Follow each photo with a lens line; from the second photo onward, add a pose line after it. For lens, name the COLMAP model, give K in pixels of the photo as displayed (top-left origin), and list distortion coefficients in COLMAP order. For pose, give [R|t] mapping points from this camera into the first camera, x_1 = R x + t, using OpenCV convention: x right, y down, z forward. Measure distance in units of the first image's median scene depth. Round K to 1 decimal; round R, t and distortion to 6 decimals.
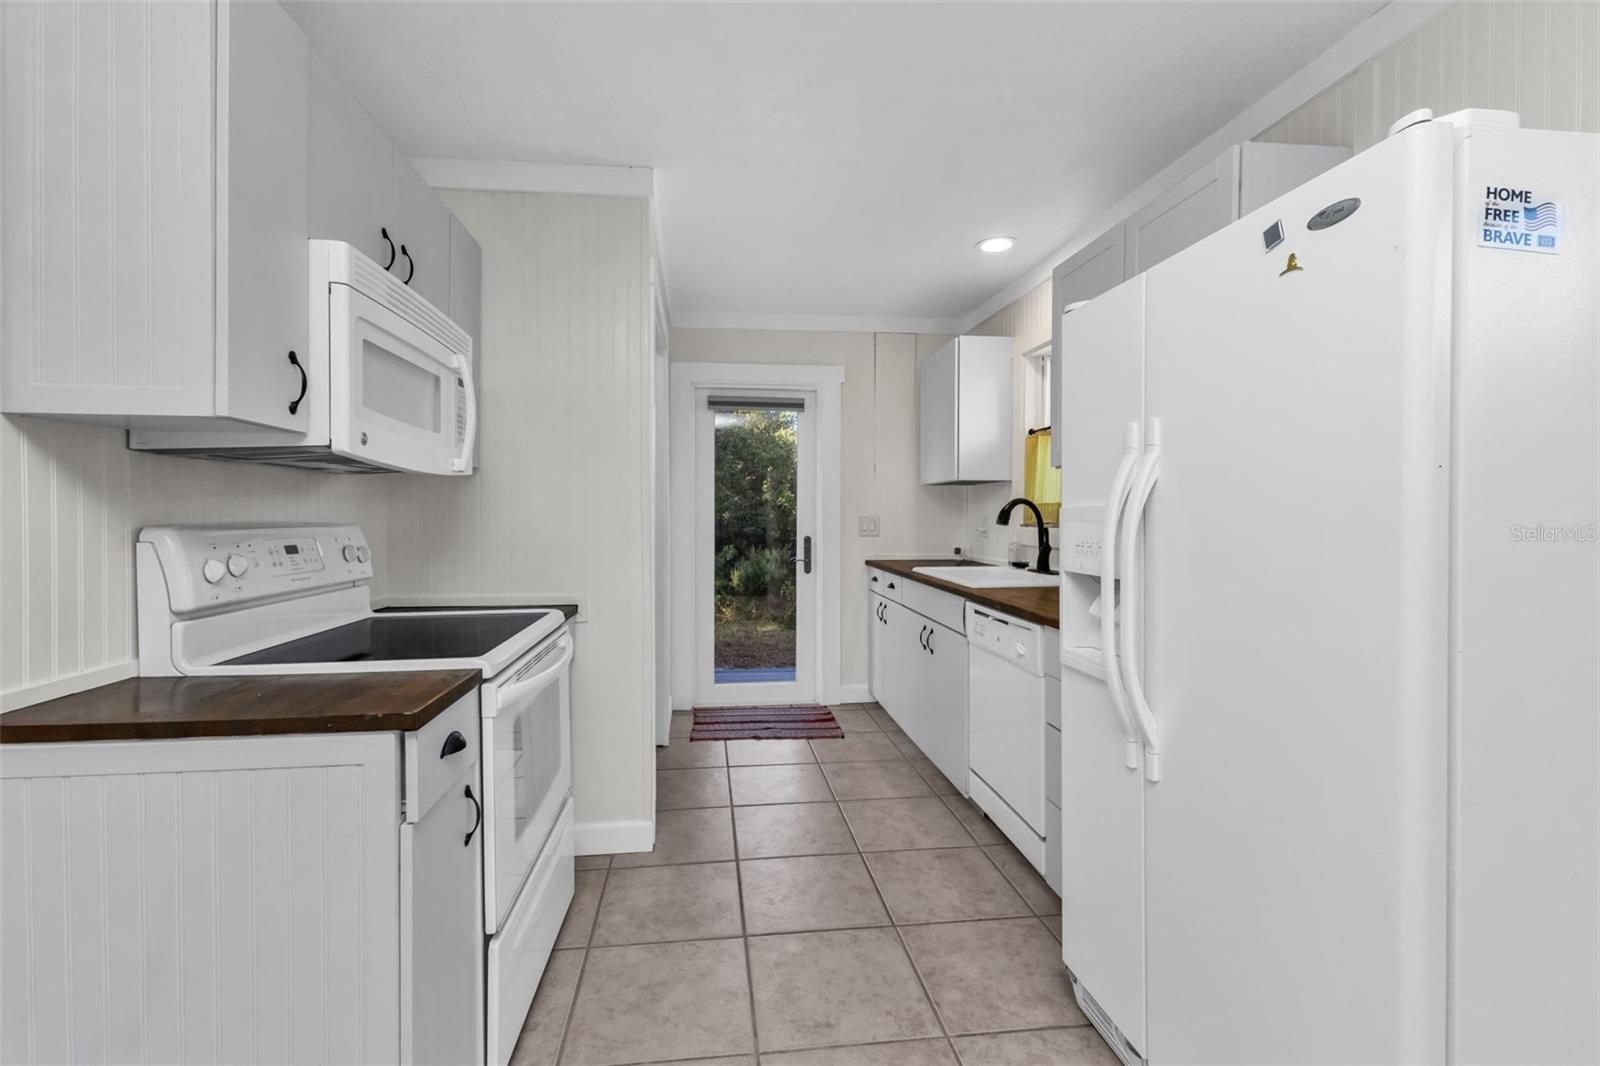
lens RADIAL K [[704.7, 0, 787.7], [0, 704.7, 525.4], [0, 0, 1]] dist [0.003081, 0.000710]
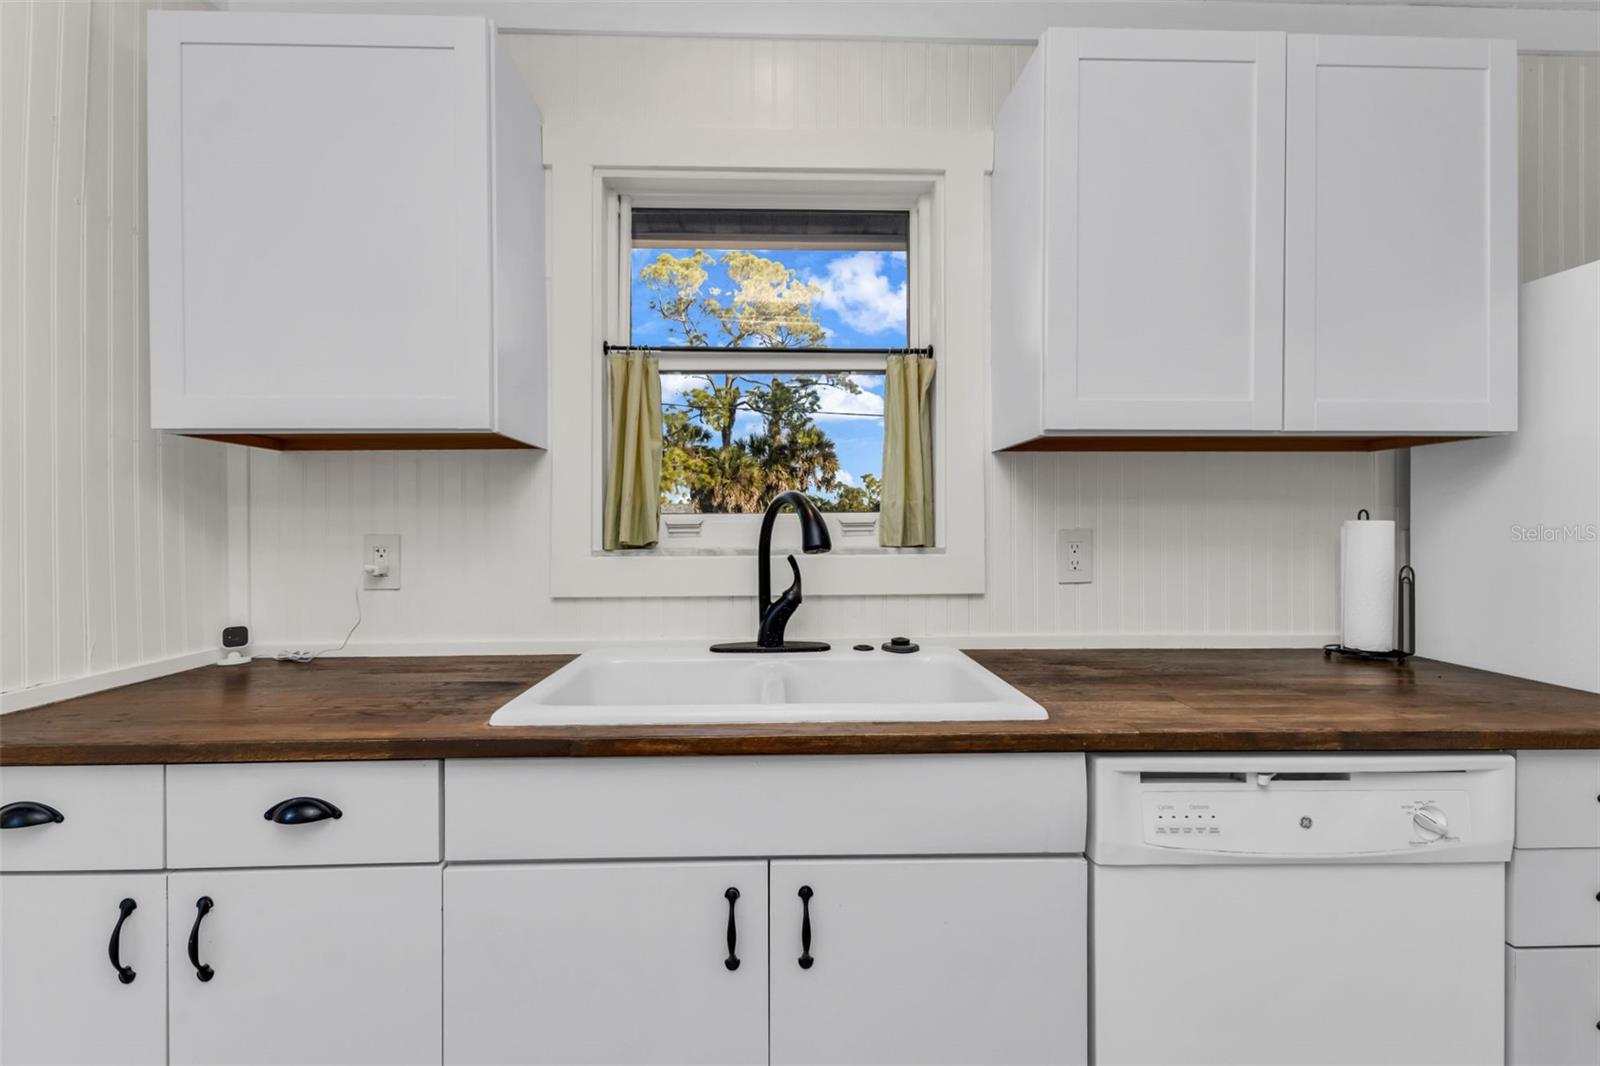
lens RADIAL K [[698.9, 0, 819.5], [0, 698.9, 530.2], [0, 0, 1]] dist [0.012052, -0.000124]
pose [[0.085652, -0.003729, 0.996318, -0.098591], [0.020766, 0.999782, 0.001957, -0.013451], [-0.996109, 0.020522, 0.085710, 0.859887]]
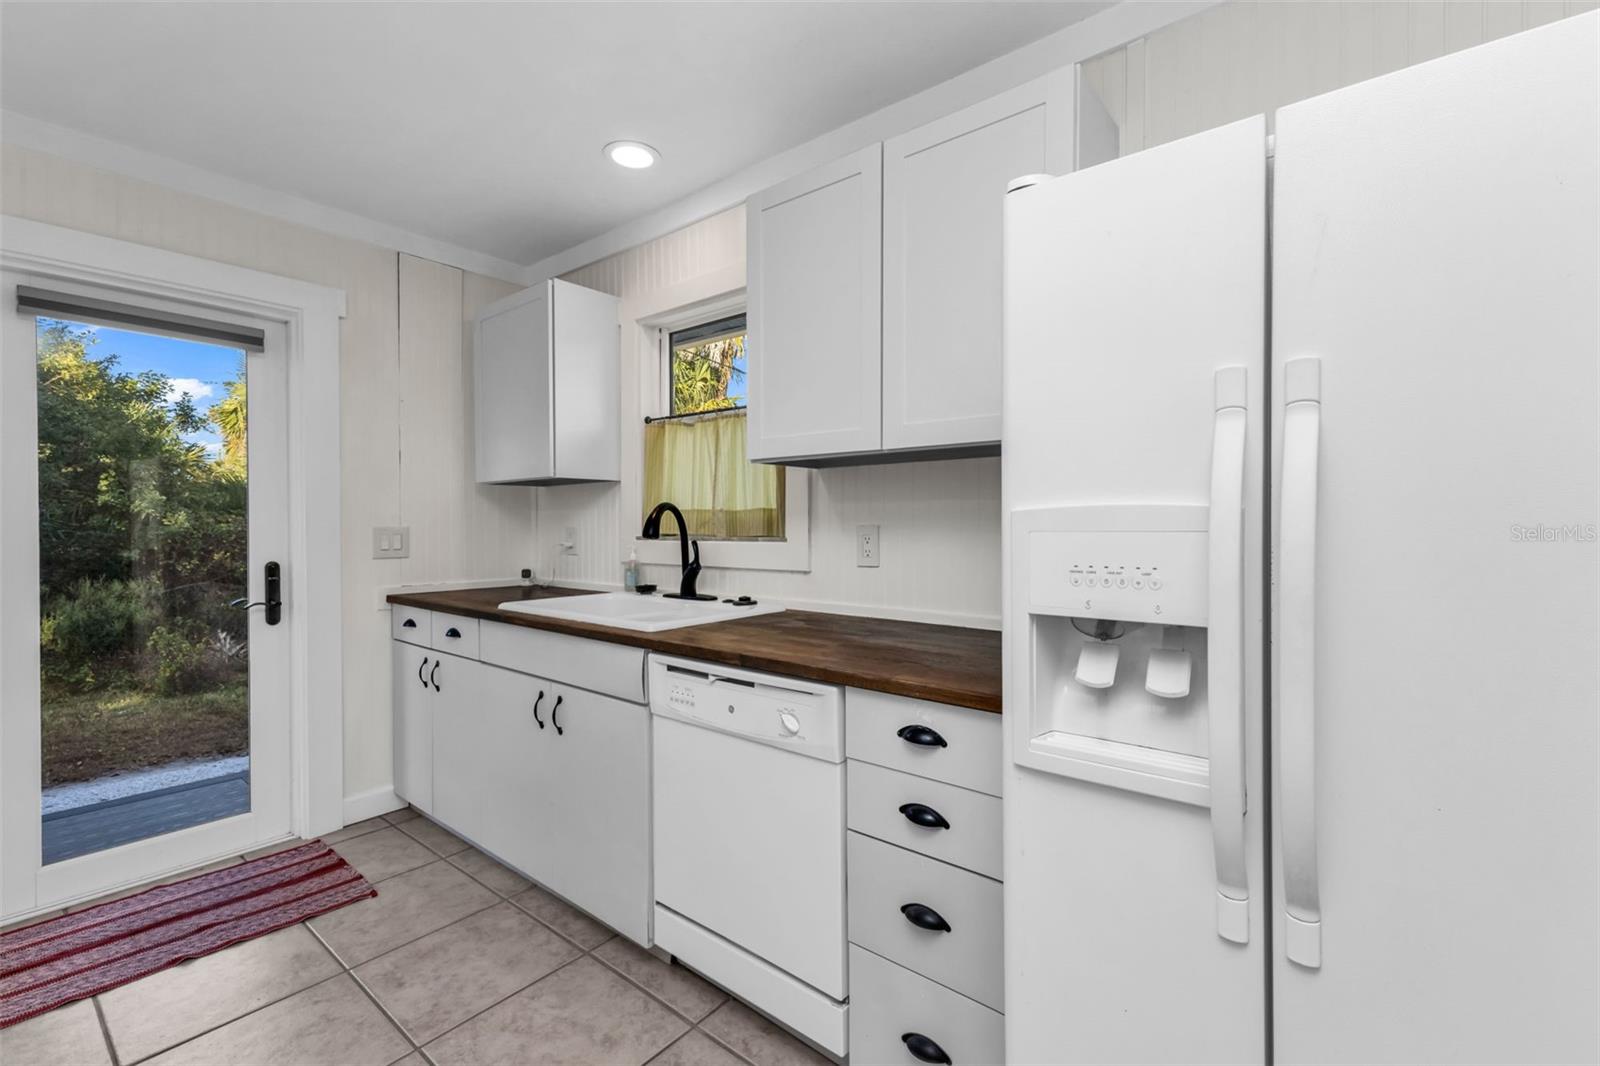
lens RADIAL K [[689.2, 0, 813.8], [0, 689.2, 532.4], [0, 0, 1]] dist [0.022157, -0.008518]
pose [[0.714116, -0.011477, 0.699933, -0.070985], [0.014965, 0.999887, 0.001127, -0.004437], [-0.699867, 0.009670, 0.714208, 0.325596]]
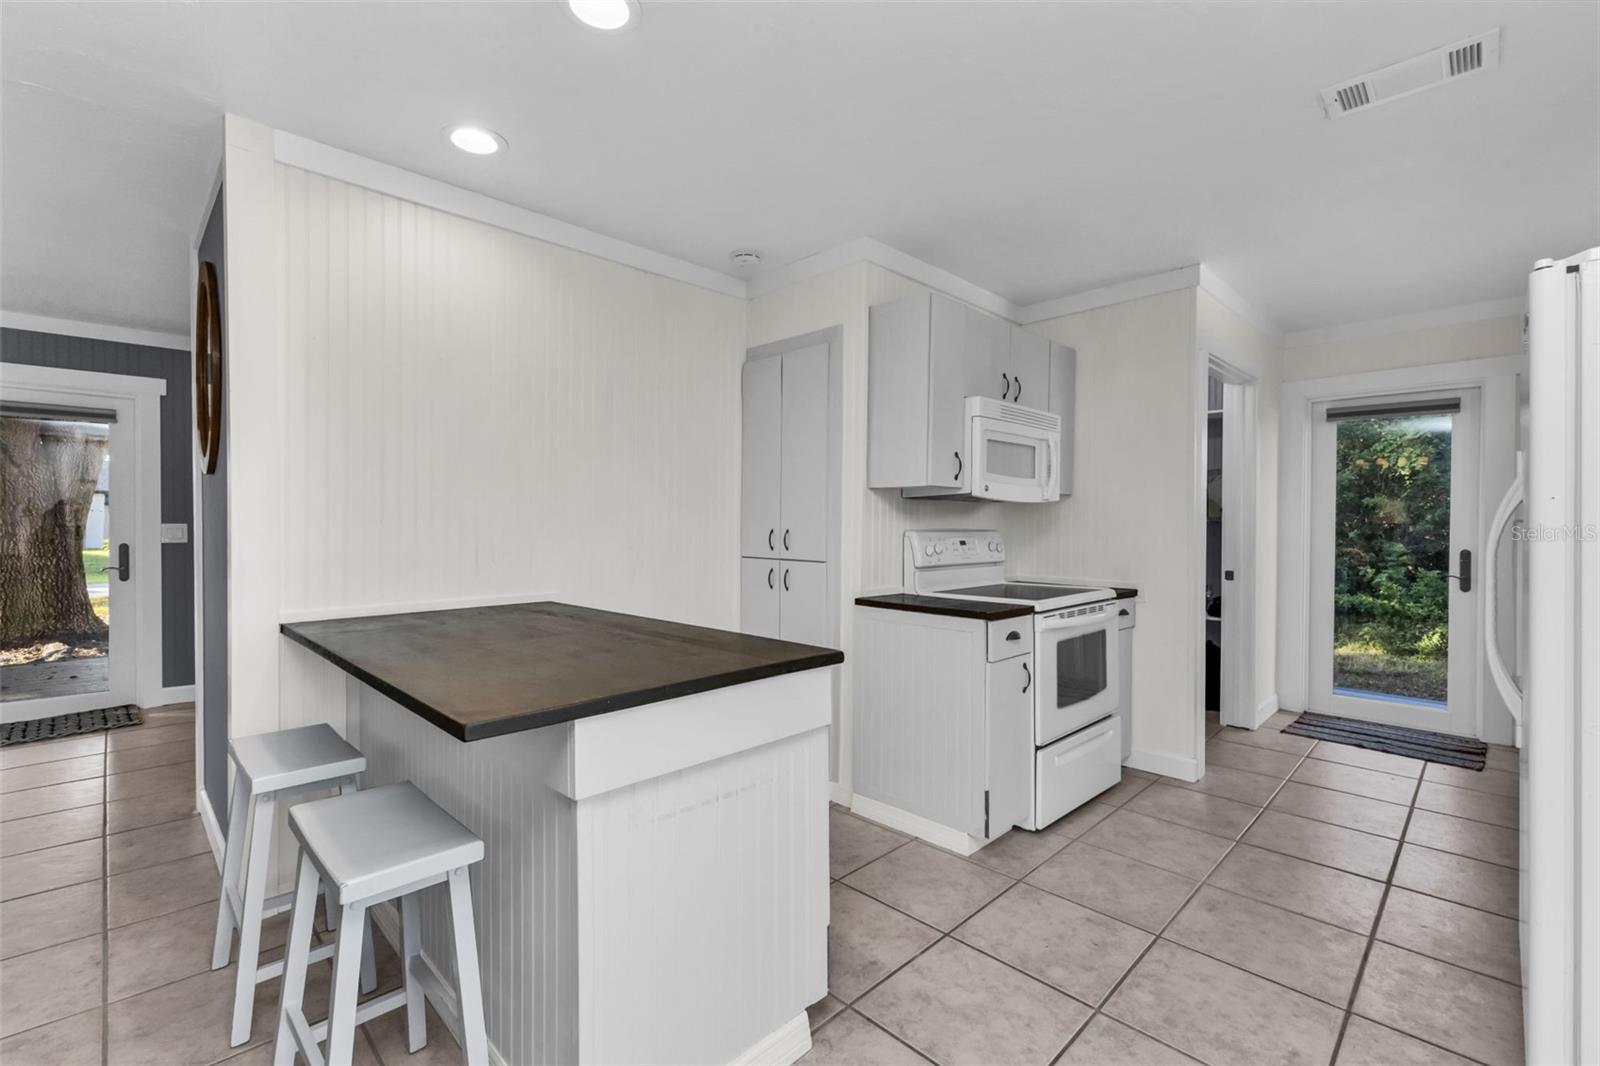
lens RADIAL K [[704.7, 0, 787.7], [0, 704.7, 525.4], [0, 0, 1]] dist [0.003081, 0.000710]
pose [[0.606738, 0.004368, -0.794890, 0.275070], [-0.014298, 0.999883, -0.005419, 0.001580], [0.794774, 0.014653, 0.606729, -0.284179]]
